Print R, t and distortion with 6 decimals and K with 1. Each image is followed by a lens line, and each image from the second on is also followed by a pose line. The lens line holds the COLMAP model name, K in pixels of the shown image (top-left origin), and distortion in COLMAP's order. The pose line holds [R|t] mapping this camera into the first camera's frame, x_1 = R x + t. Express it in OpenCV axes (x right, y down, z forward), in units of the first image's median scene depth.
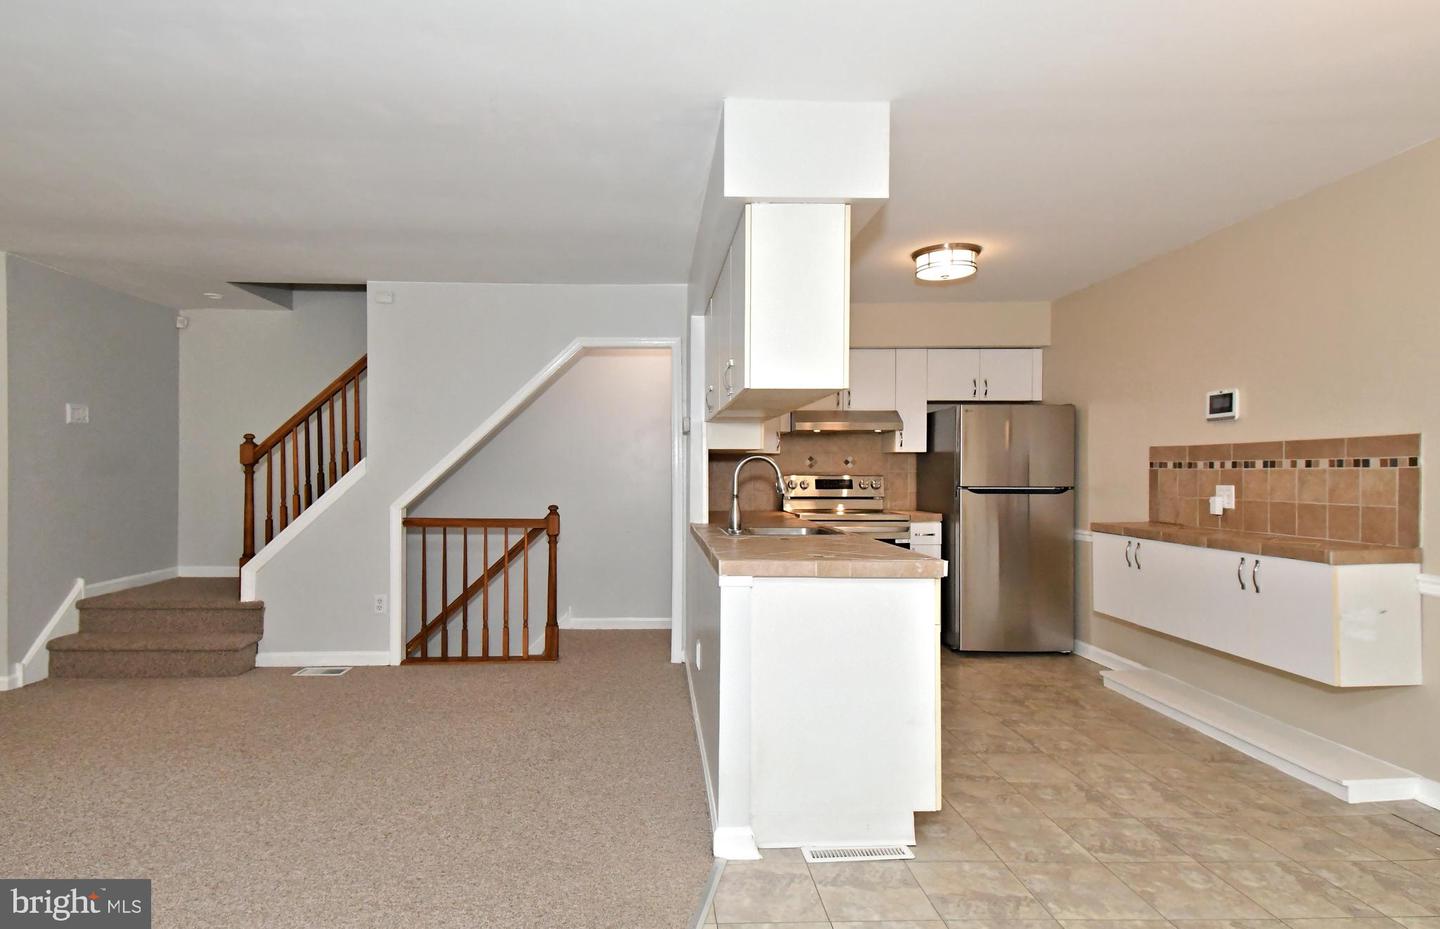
lens RADIAL K [[757.6, 0, 679.0], [0, 757.6, 475.7], [0, 0, 1]] dist [0.036174, -0.005156]
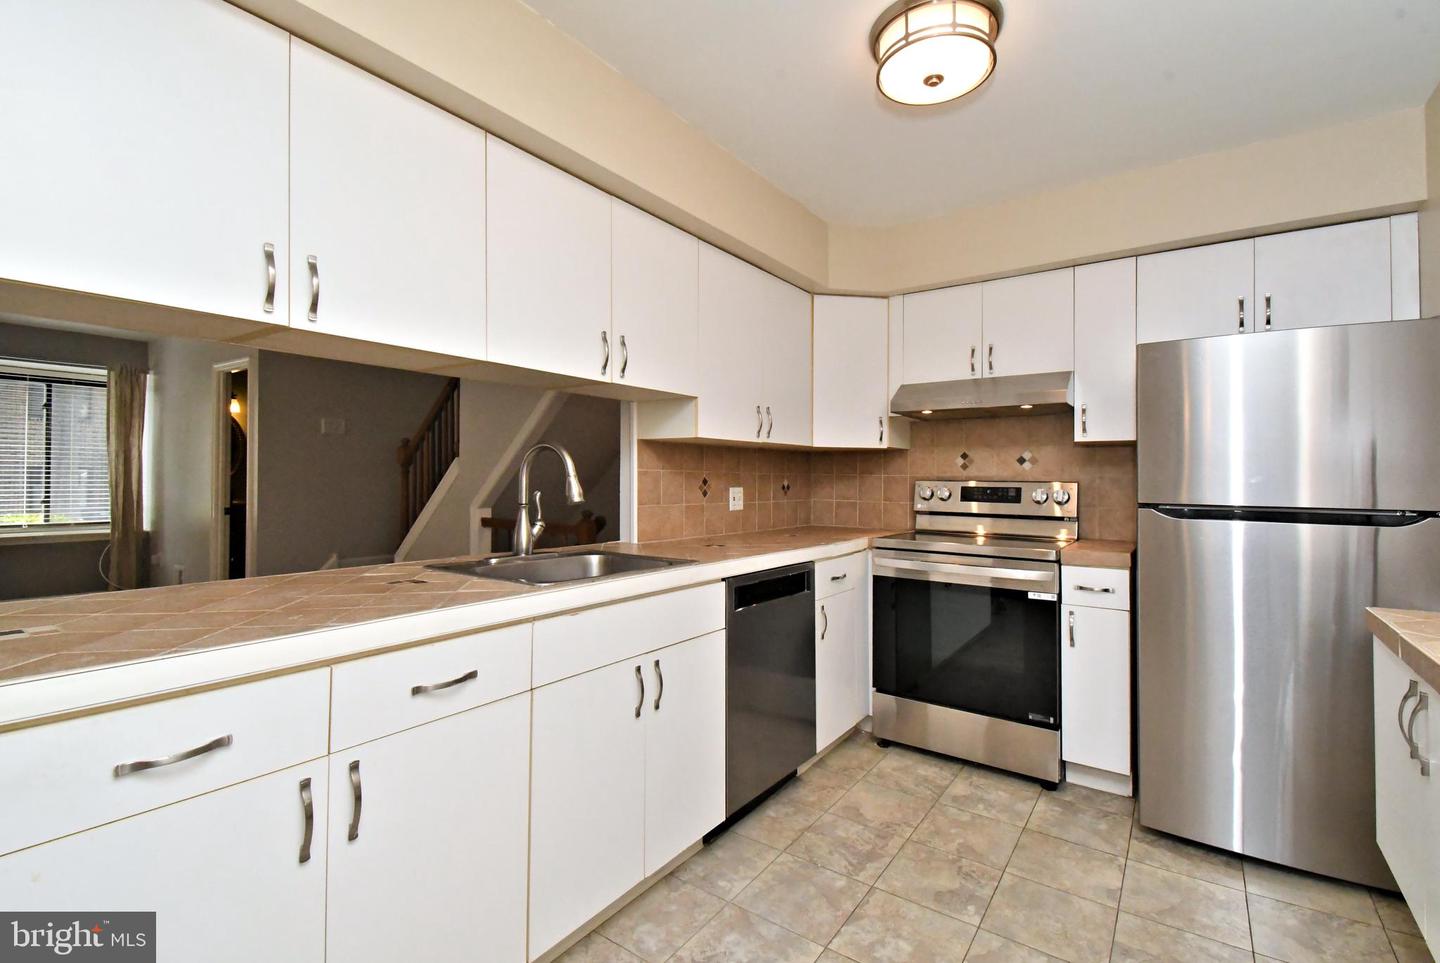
lens RADIAL K [[661.6, 0, 712.2], [0, 661.6, 464.4], [0, 0, 1]] dist [0.028662, -0.015393]
pose [[0.808492, -0.003920, -0.588495, 0.459179], [-0.012745, 0.999627, -0.024167, 0.002990], [0.588370, 0.027039, 0.808140, 0.531787]]
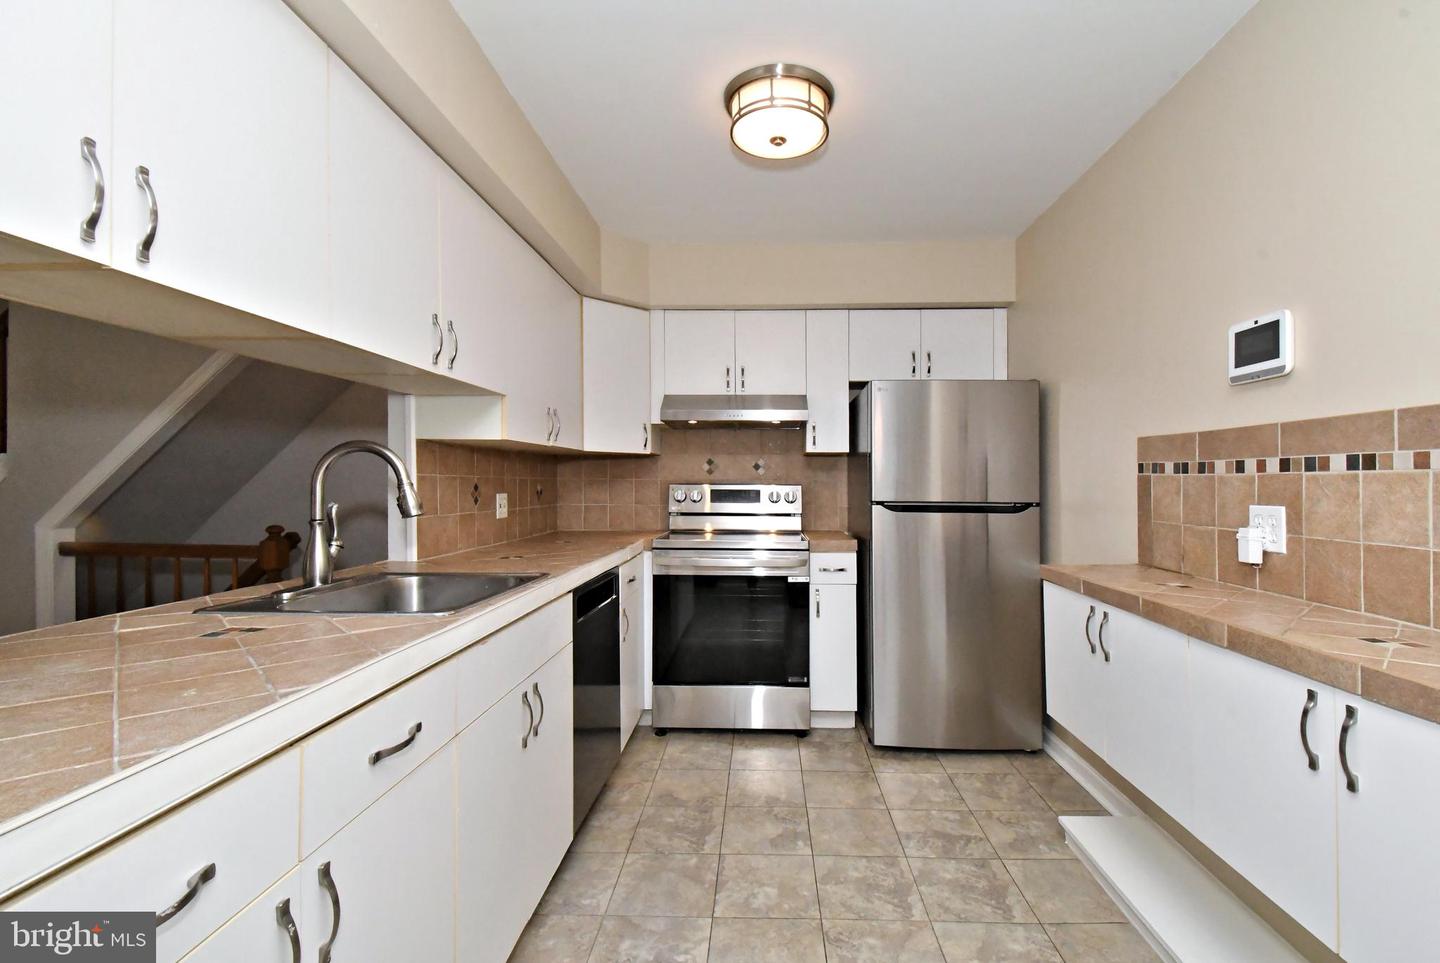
lens RADIAL K [[661.6, 0, 763.1], [0, 661.6, 469.0], [0, 0, 1]] dist [0.028662, -0.015393]
pose [[0.999469, 0.004986, -0.032201, 0.334799], [-0.005791, 0.999672, -0.024932, 0.000940], [0.032066, 0.025105, 0.999170, 0.469136]]
